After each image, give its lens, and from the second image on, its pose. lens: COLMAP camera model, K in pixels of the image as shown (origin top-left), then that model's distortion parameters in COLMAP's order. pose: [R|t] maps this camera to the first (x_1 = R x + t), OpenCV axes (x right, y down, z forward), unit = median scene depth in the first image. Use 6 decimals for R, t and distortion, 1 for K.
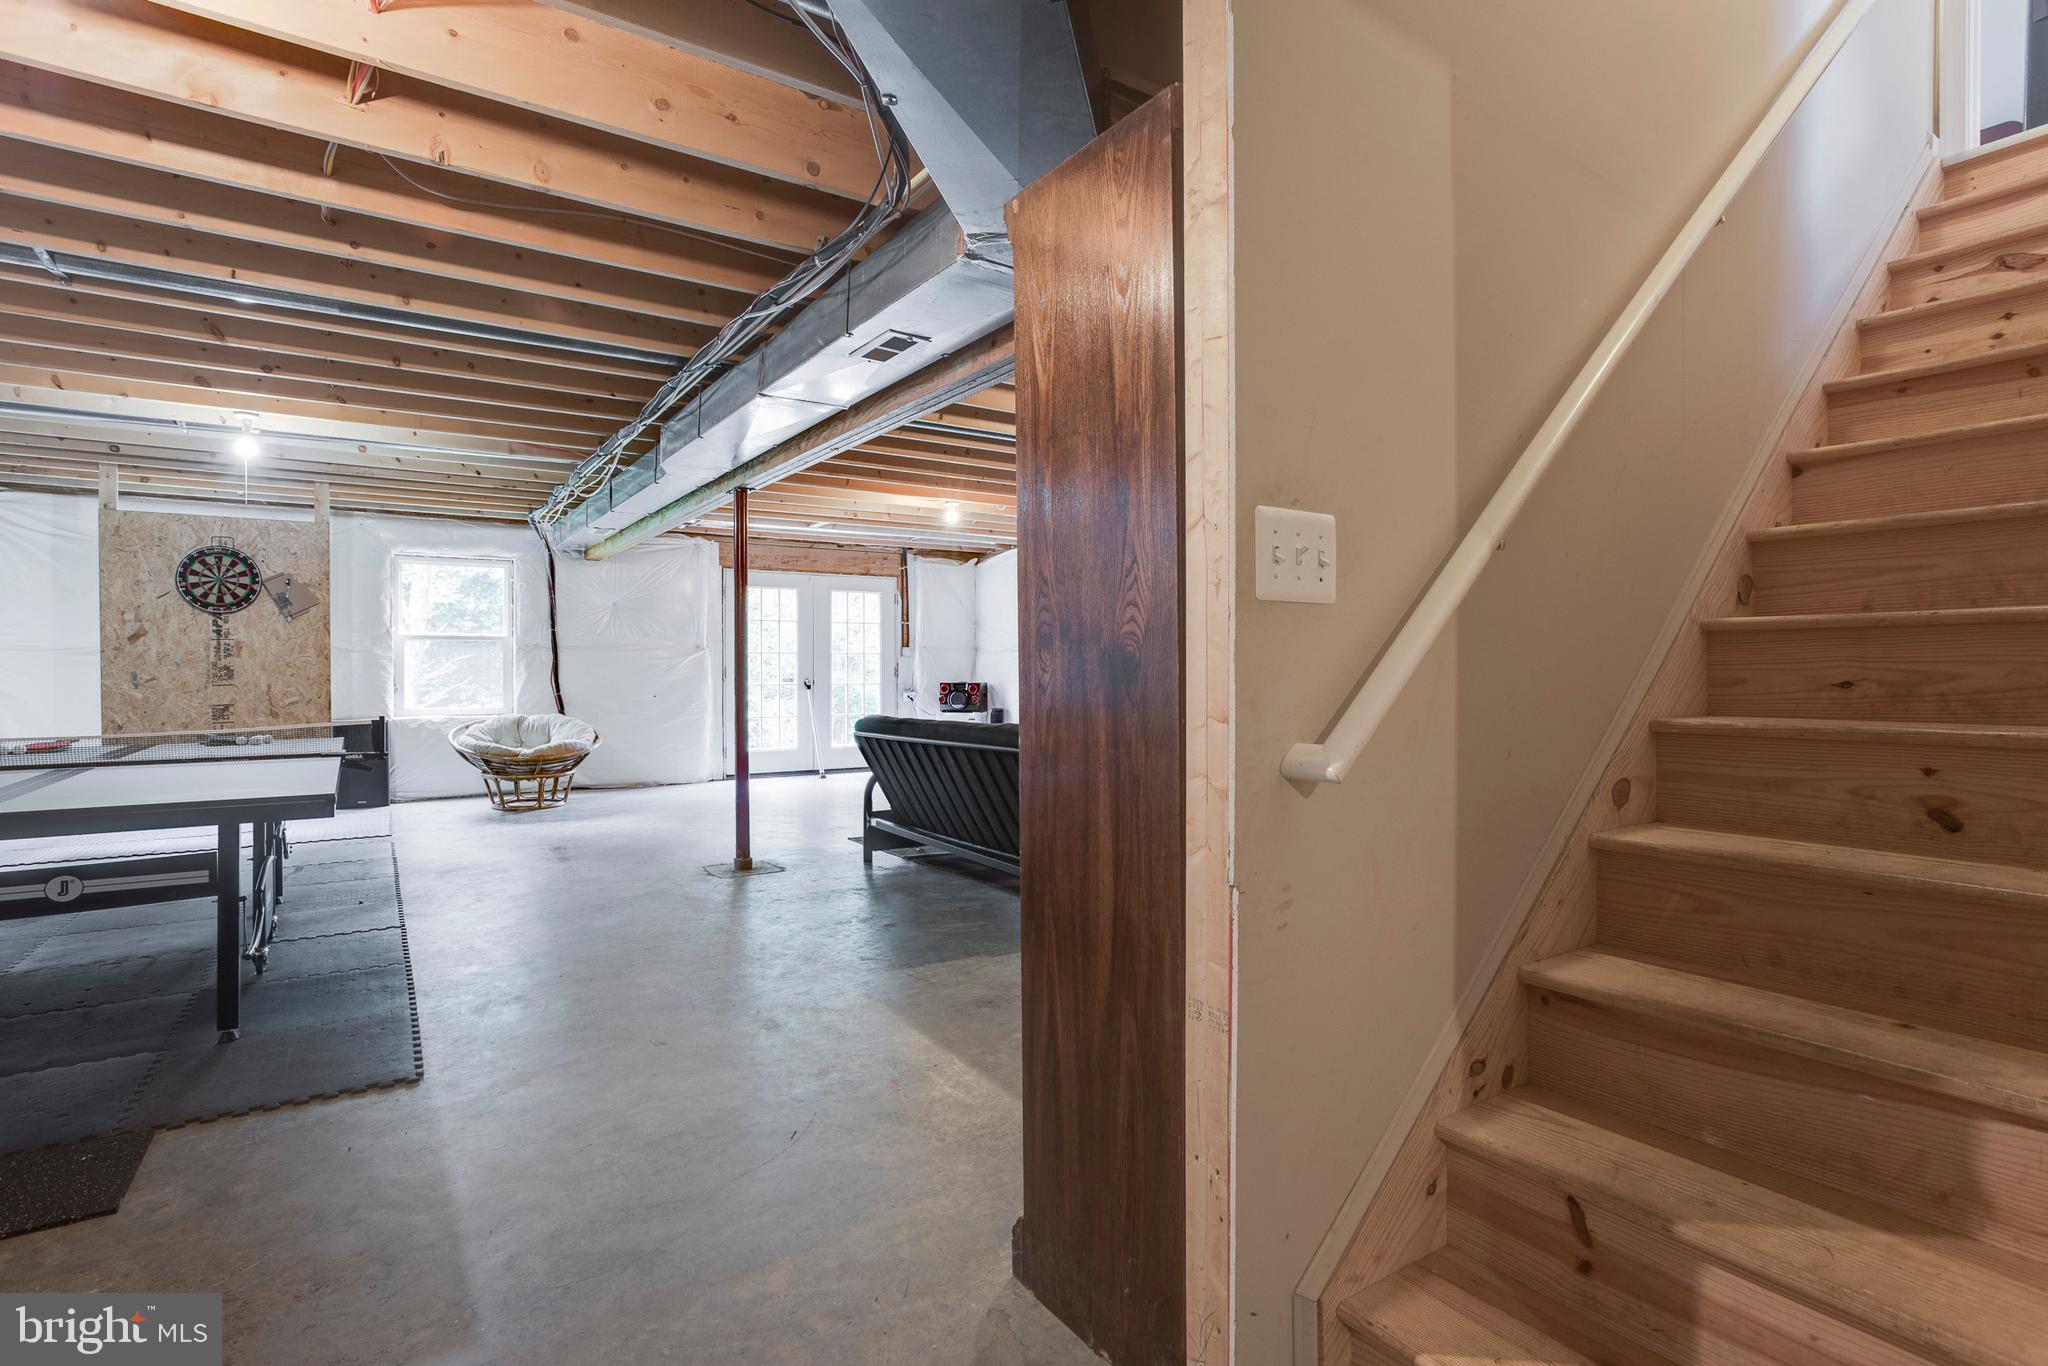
lens RADIAL K [[996.1, 0, 1025.1], [0, 996.1, 674.2], [0, 0, 1]] dist [-0.043935, 0.018052]
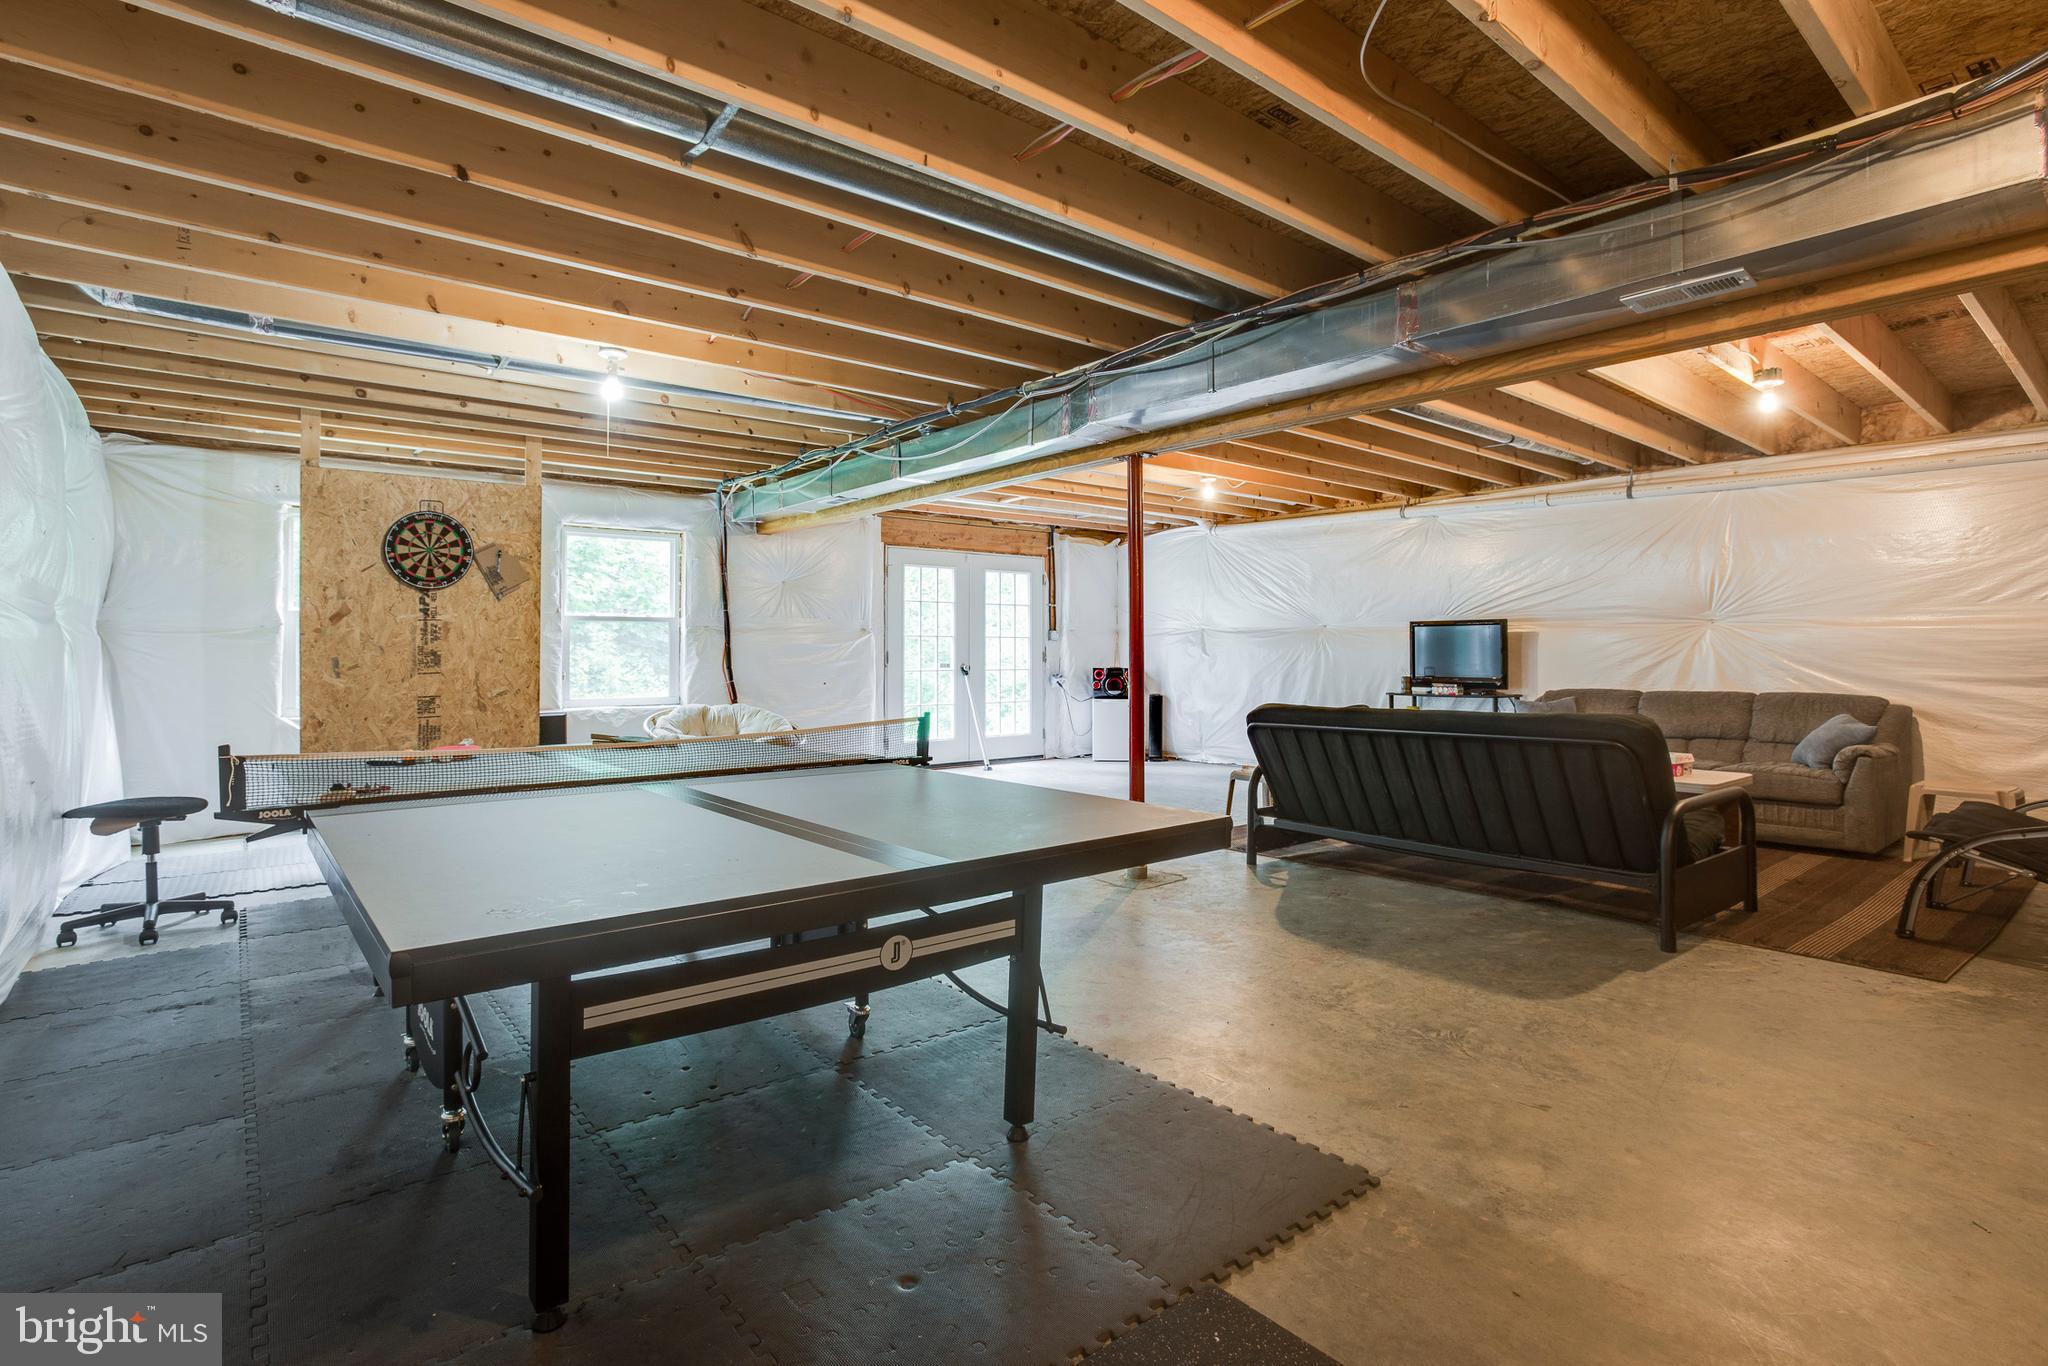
lens RADIAL K [[989.8, 0, 1023.3], [0, 989.8, 646.4], [0, 0, 1]] dist [-0.042077, 0.000072]
pose [[0.995019, -0.000112, 0.099684, -0.387245], [0.001213, 0.999939, -0.010988, -0.002302], [-0.099677, 0.011054, 0.994958, 0.094824]]
